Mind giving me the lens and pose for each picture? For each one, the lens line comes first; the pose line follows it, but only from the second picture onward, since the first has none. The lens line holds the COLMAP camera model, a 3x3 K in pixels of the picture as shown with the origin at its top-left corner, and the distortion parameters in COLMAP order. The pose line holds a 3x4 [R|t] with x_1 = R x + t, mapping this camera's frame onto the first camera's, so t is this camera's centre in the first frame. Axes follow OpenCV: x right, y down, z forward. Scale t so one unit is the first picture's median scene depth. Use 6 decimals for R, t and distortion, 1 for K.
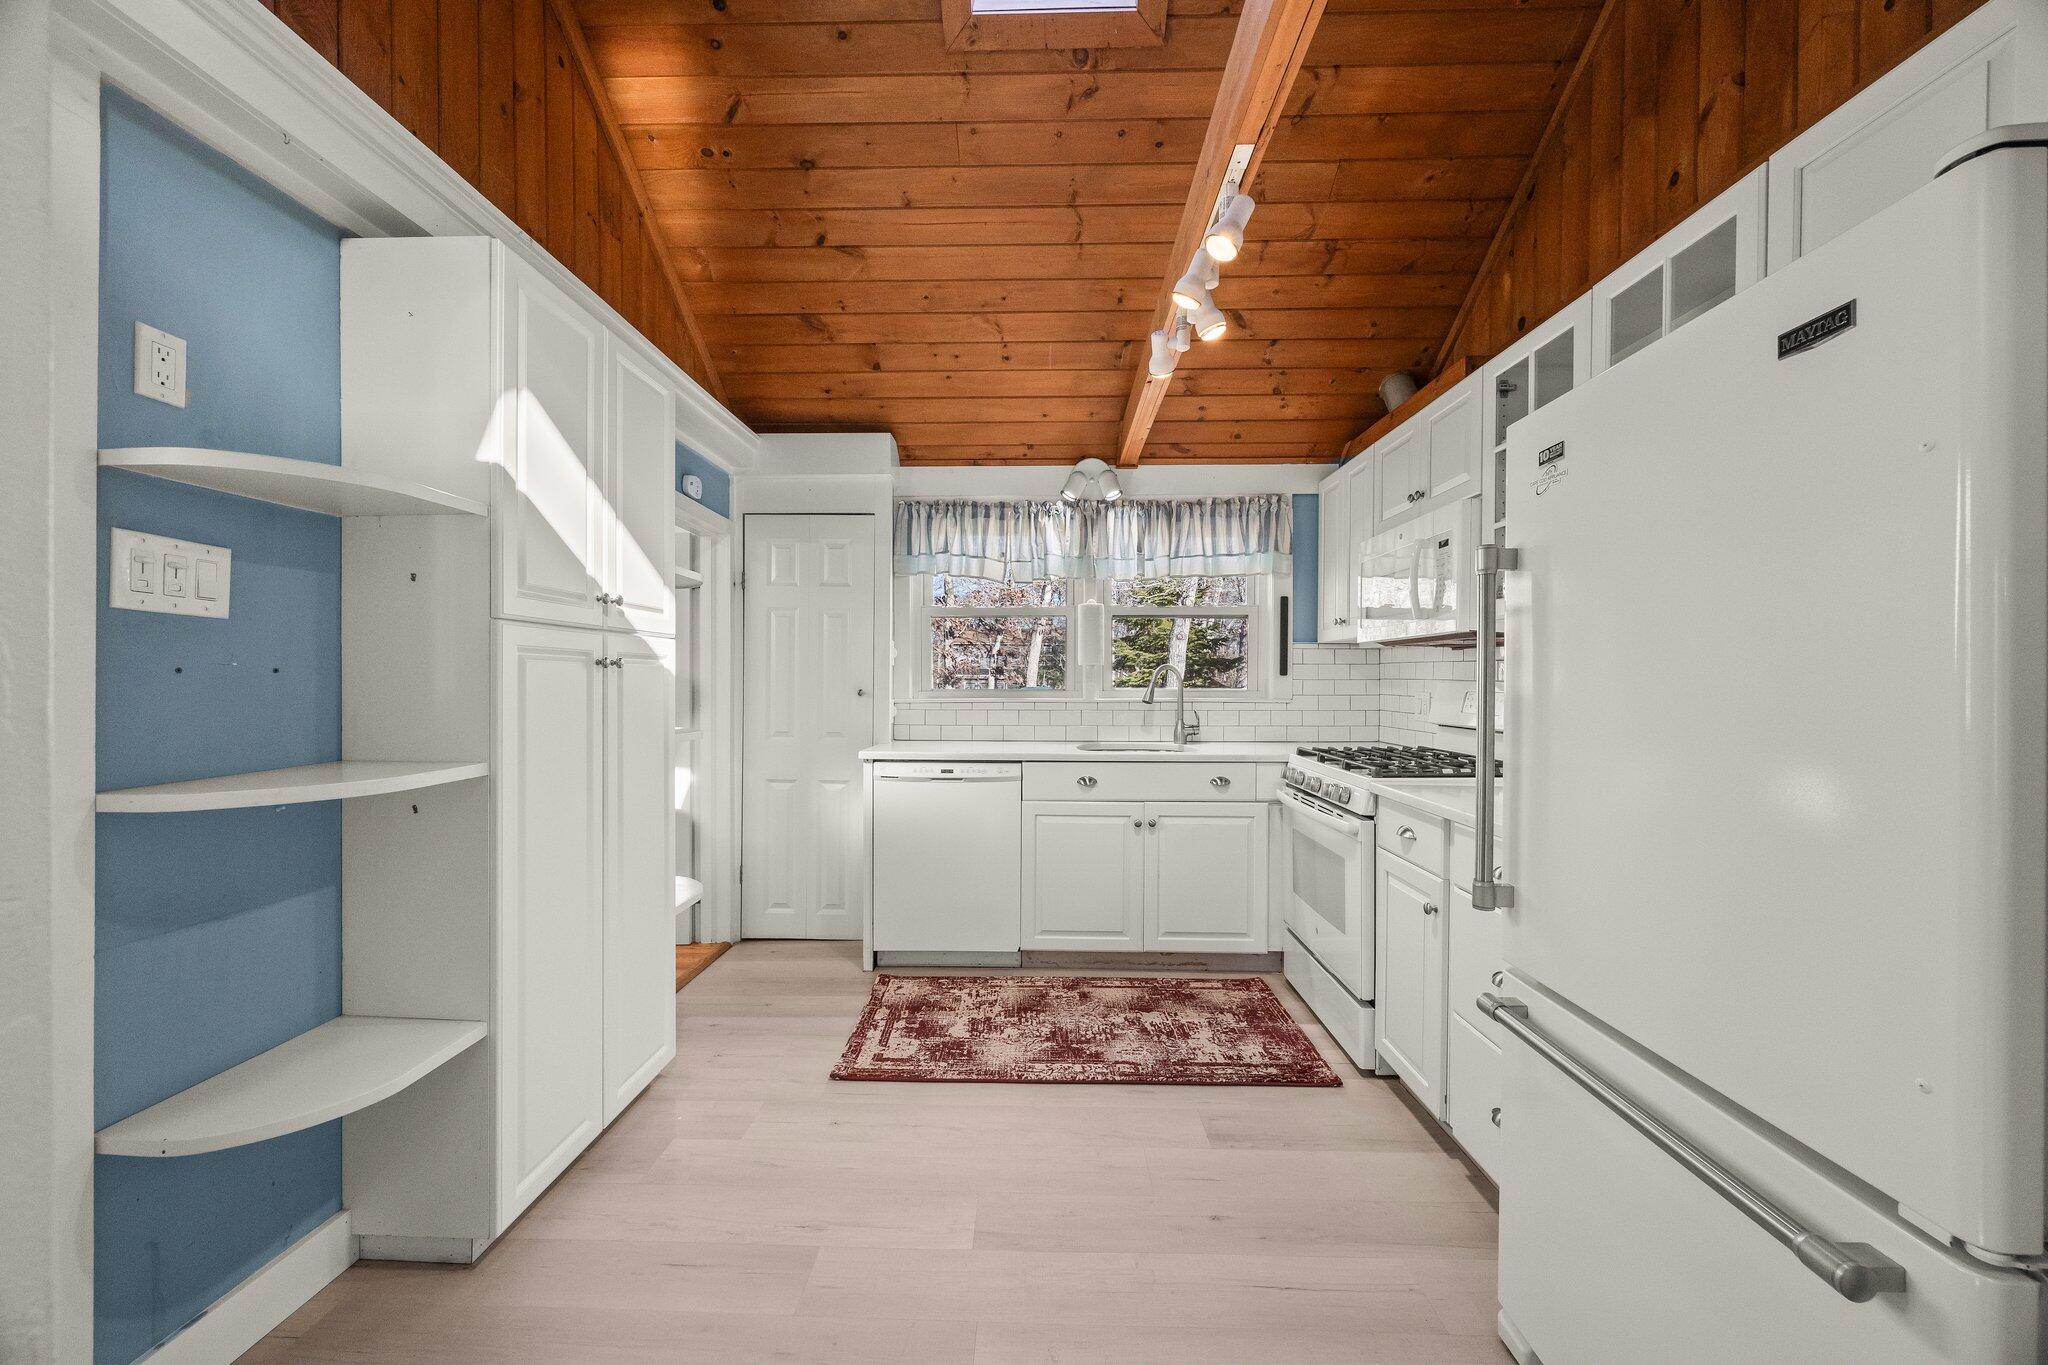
lens RADIAL K [[778.8, 0, 1022.9], [0, 778.8, 686.8], [0, 0, 1]] dist [-0.007597, 0.000860]
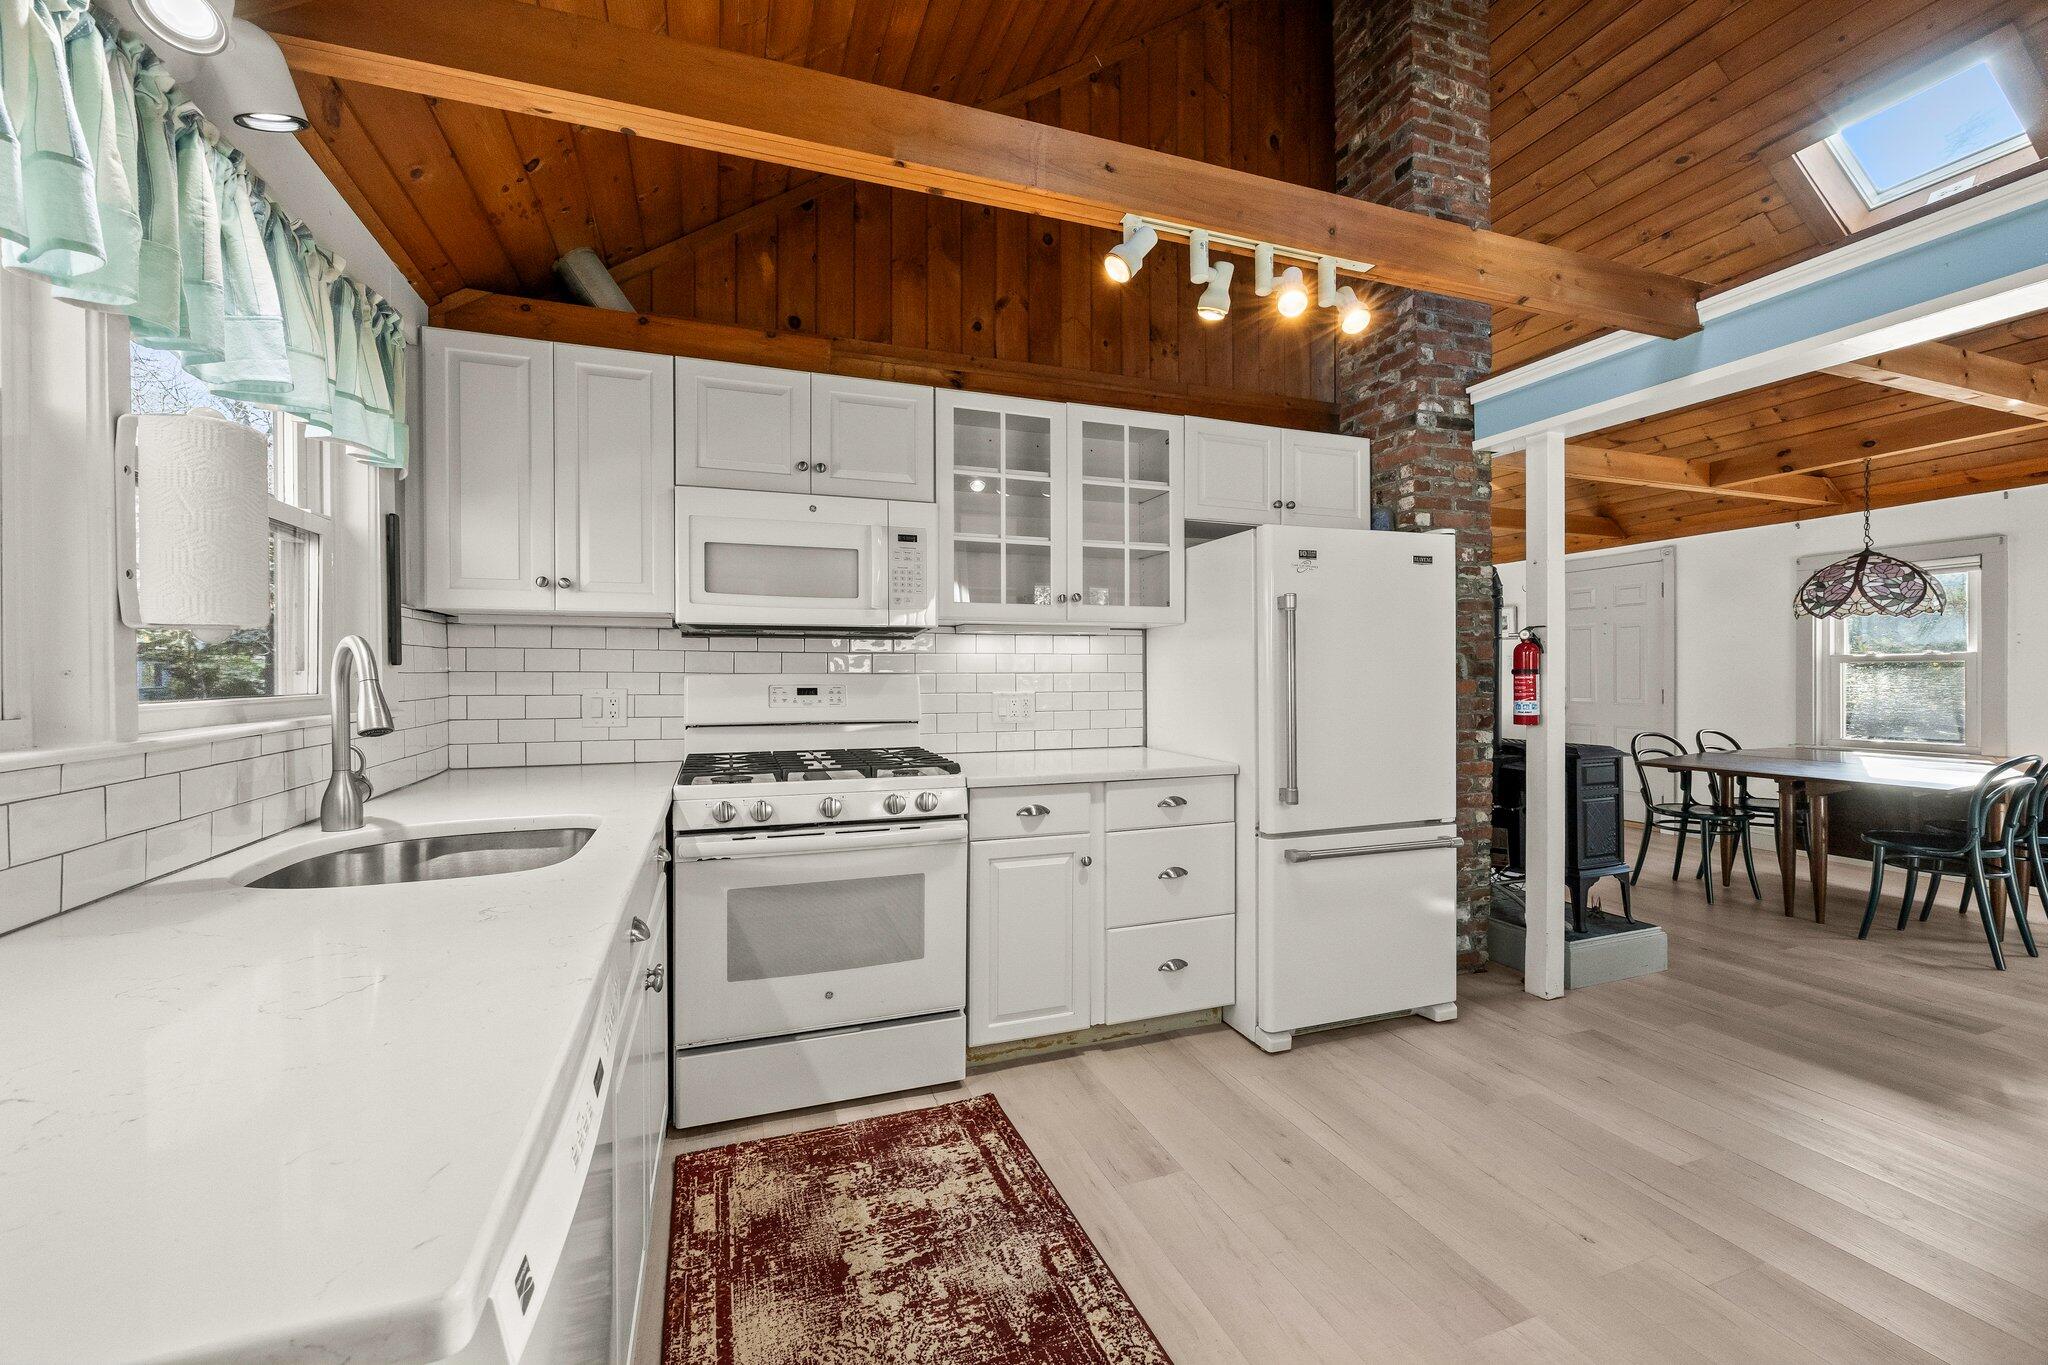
lens RADIAL K [[778.8, 0, 974.2], [0, 778.8, 677.9], [0, 0, 1]] dist [-0.007597, 0.000860]
pose [[-0.331991, -0.009687, 0.943233, -0.349063], [0.011125, 0.999838, 0.014184, -0.011238], [-0.943217, 0.015202, -0.331829, 0.972940]]
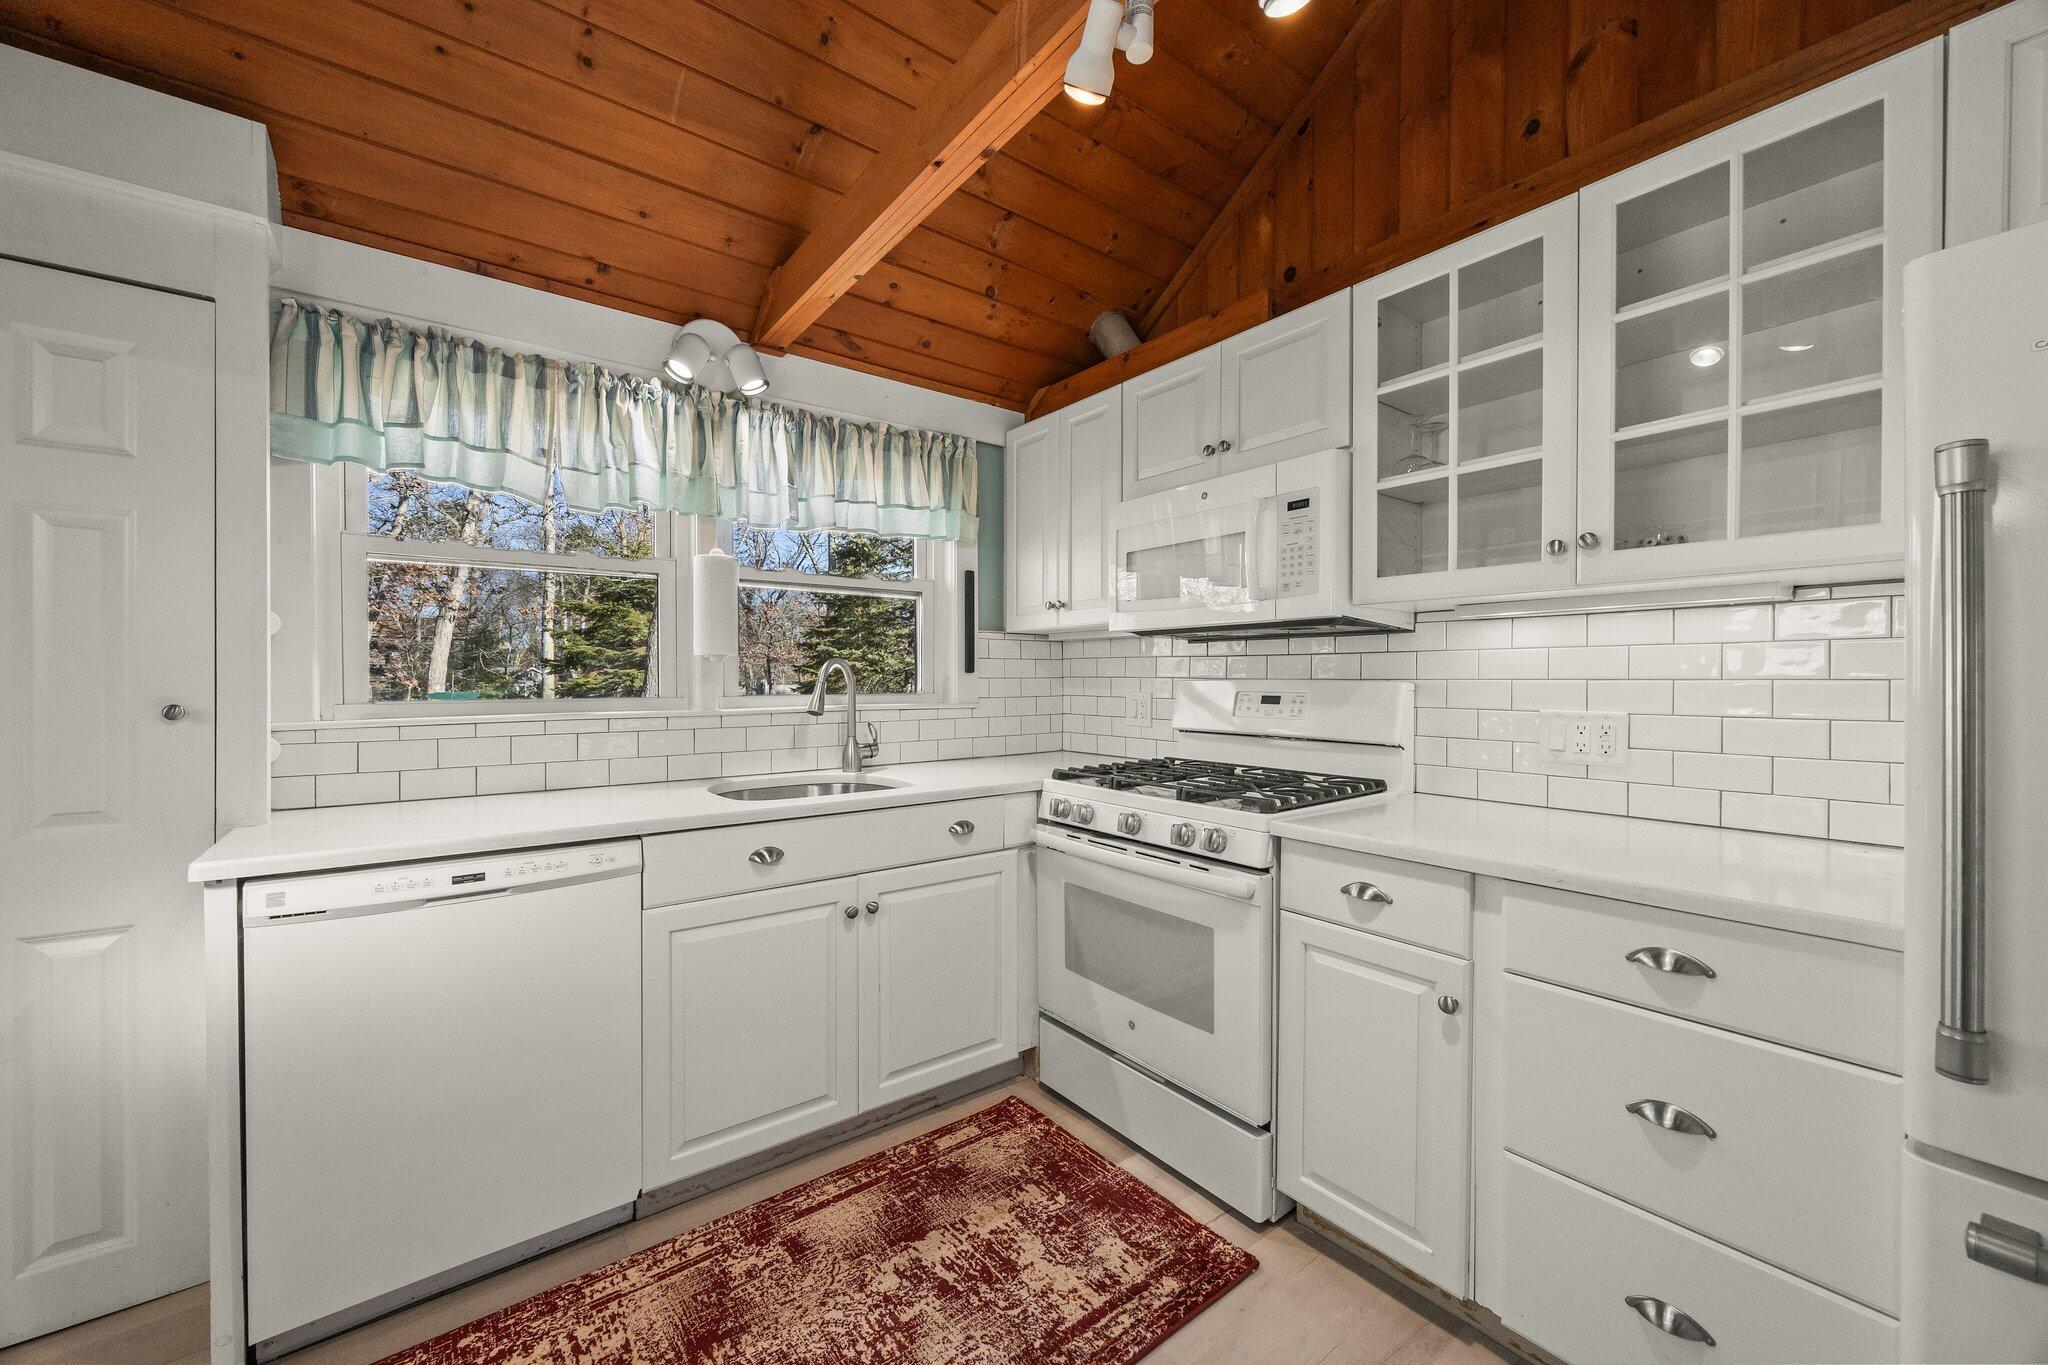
lens RADIAL K [[778.8, 0, 1035.7], [0, 778.8, 687.1], [0, 0, 1]] dist [-0.007597, 0.000860]
pose [[0.774176, -0.009682, 0.632896, -0.126782], [0.009284, 0.999949, 0.003942, -0.003593], [-0.632902, 0.002824, 0.774227, 0.431866]]
